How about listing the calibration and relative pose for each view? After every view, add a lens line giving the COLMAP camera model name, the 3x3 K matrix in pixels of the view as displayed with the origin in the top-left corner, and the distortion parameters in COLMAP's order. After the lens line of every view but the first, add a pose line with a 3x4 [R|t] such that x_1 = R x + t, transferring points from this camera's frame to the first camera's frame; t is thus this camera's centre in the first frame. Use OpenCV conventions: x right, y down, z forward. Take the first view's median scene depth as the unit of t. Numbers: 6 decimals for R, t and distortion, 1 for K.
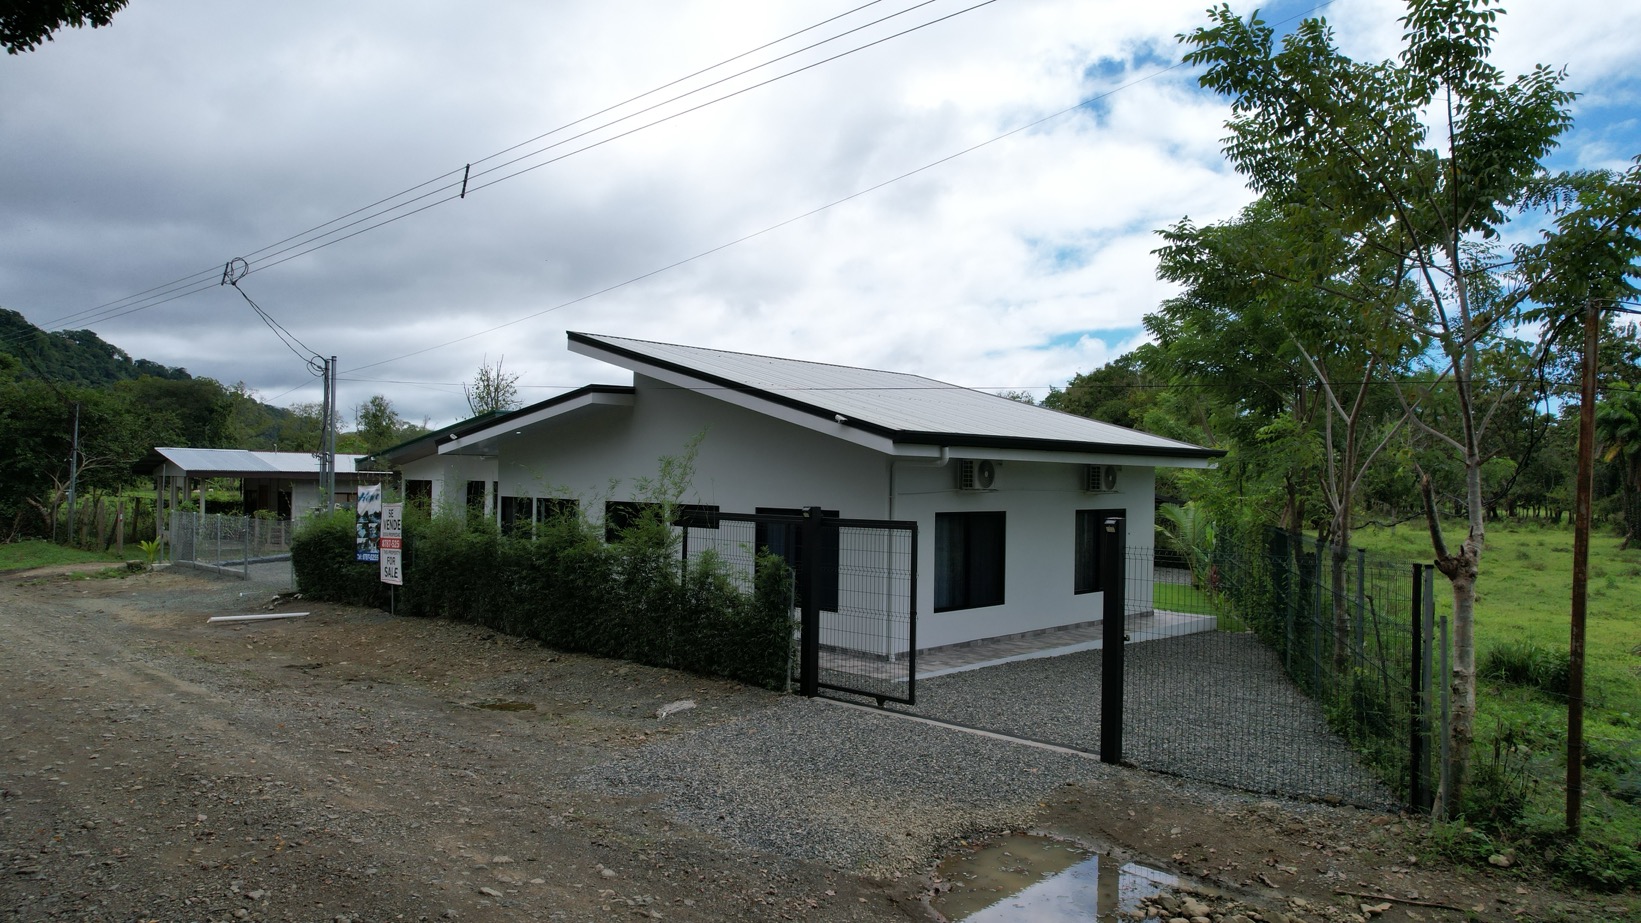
lens RADIAL K [[1052.6, 0, 820.3], [0, 1052.6, 464.4], [0, 0, 1]] dist [-0.011747, 0.006011]
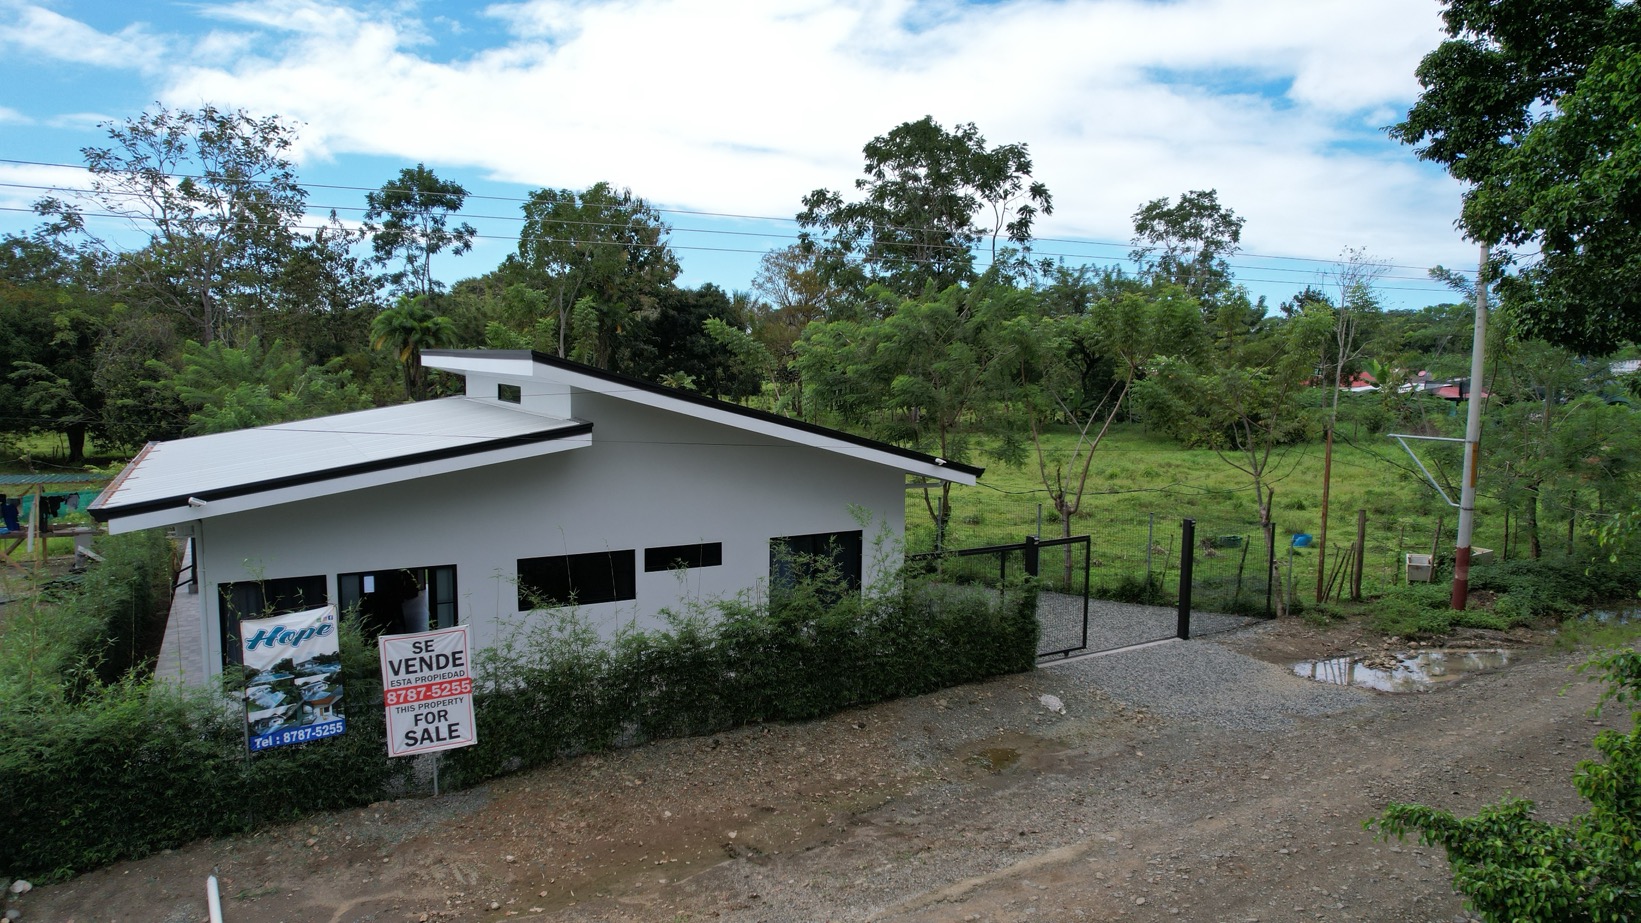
lens RADIAL K [[1052.6, 0, 820.6], [0, 1052.6, 459.3], [0, 0, 1]] dist [-0.011747, 0.006011]
pose [[0.258031, -0.109370, 0.959926, -0.972081], [-0.028761, 0.992262, 0.120785, -0.153560], [-0.965708, -0.058775, 0.252889, 0.633540]]
